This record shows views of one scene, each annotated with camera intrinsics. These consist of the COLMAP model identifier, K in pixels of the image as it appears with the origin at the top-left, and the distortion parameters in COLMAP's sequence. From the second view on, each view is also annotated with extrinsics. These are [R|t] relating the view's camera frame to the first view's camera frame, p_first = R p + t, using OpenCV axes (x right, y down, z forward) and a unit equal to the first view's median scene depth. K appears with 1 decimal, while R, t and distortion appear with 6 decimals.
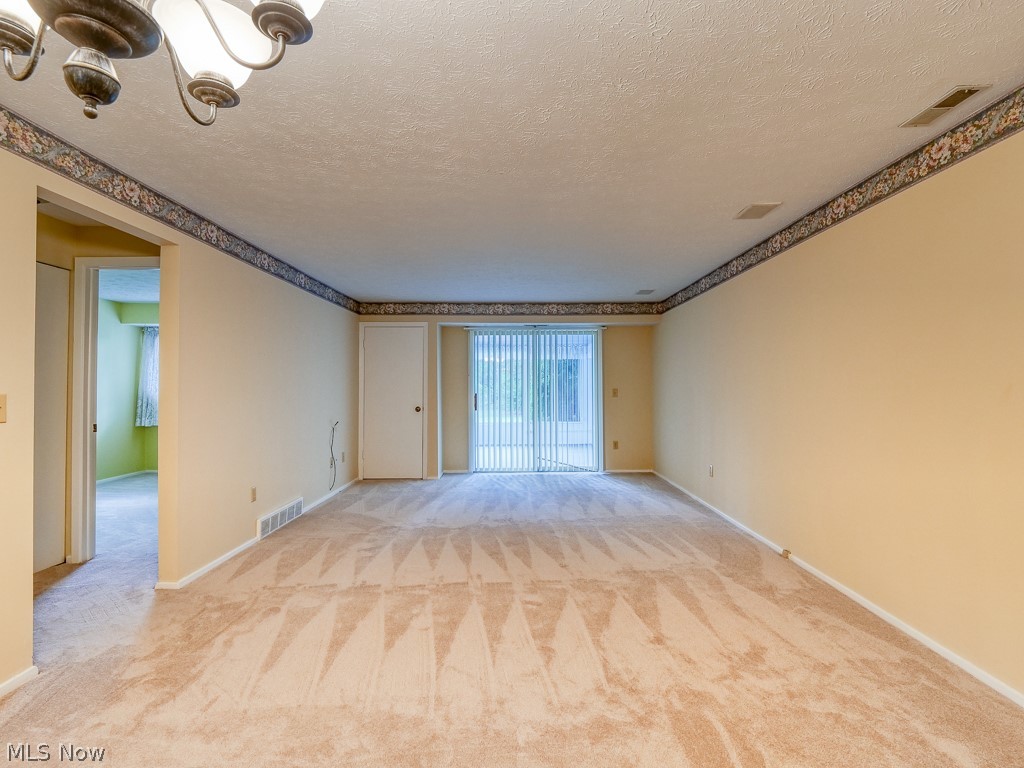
lens RADIAL K [[498.2, 0, 515.3], [0, 498.2, 378.3], [0, 0, 1]] dist [-0.015963, 0.000201]
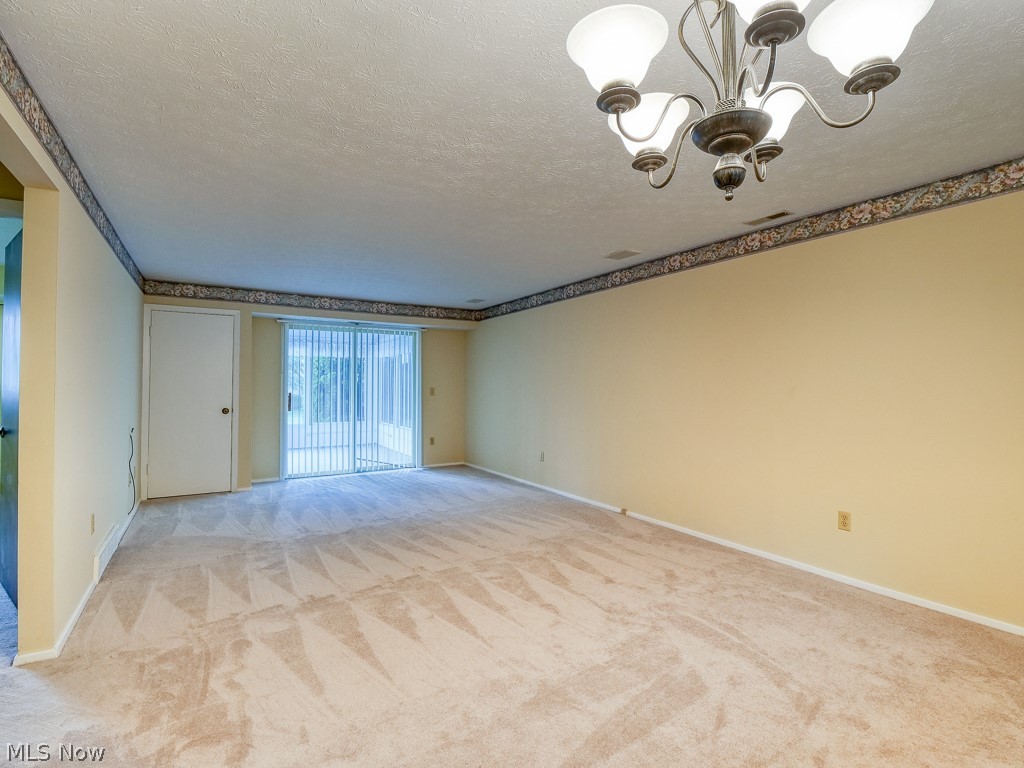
lens RADIAL K [[498.2, 0, 515.3], [0, 498.2, 378.3], [0, 0, 1]] dist [-0.015963, 0.000201]
pose [[0.849872, 0.013537, 0.526816, -0.471582], [-0.014262, 0.999895, -0.002685, 0.002064], [-0.526797, -0.005231, 0.849975, 0.017284]]
